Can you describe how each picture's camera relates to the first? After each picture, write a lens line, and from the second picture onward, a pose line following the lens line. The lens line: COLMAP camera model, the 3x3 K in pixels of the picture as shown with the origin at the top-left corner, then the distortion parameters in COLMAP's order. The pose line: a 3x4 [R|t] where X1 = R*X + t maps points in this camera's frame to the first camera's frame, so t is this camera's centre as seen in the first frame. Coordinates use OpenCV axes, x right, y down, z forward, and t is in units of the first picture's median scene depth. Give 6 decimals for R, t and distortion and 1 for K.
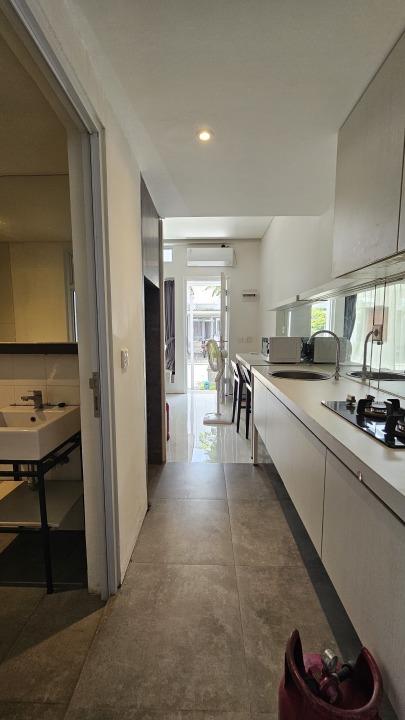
lens RADIAL K [[293.9, 0, 203.1], [0, 293.9, 360.3], [0, 0, 1]] dist [0.001720, 0.000153]
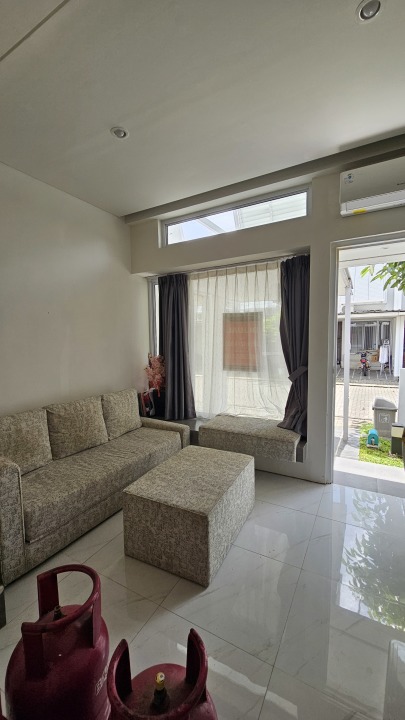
lens RADIAL K [[293.9, 0, 202.1], [0, 293.9, 361.1], [0, 0, 1]] dist [0.001720, 0.000153]
pose [[0.879330, 0.025193, -0.475545, -0.009434], [-0.034578, 0.999341, -0.010997, -0.041796], [0.474955, 0.026114, 0.879623, 0.255548]]
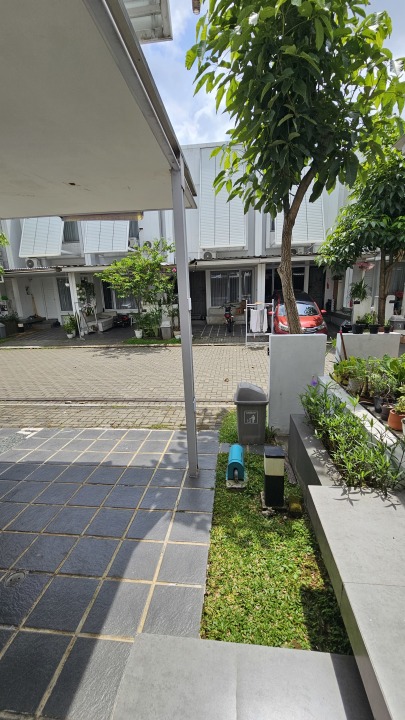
lens RADIAL K [[293.9, 0, 203.2], [0, 293.9, 362.0], [0, 0, 1]] dist [0.001720, 0.000153]
pose [[0.995856, -0.011775, -0.090182, 0.007160], [0.024470, 0.989707, 0.140998, -0.067404], [0.087593, -0.142621, 0.985894, 0.566880]]
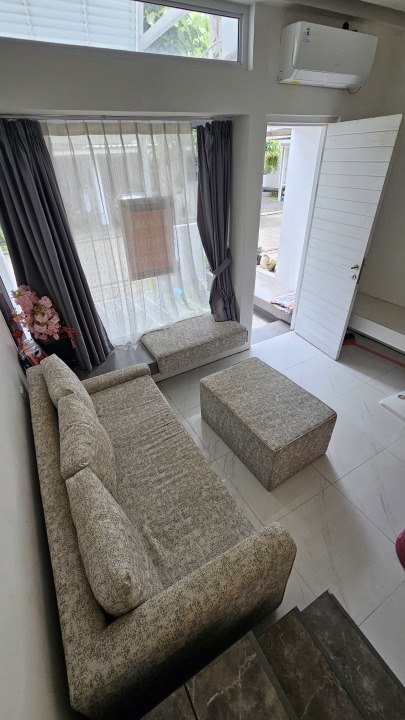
lens RADIAL K [[293.9, 0, 202.1], [0, 293.9, 360.3], [0, 0, 1]] dist [0.001720, 0.000153]
pose [[0.860645, -0.309181, 0.404595, -0.224362], [0.082032, 0.868368, 0.489088, -0.098823], [-0.502554, -0.387742, 0.772720, 0.299372]]
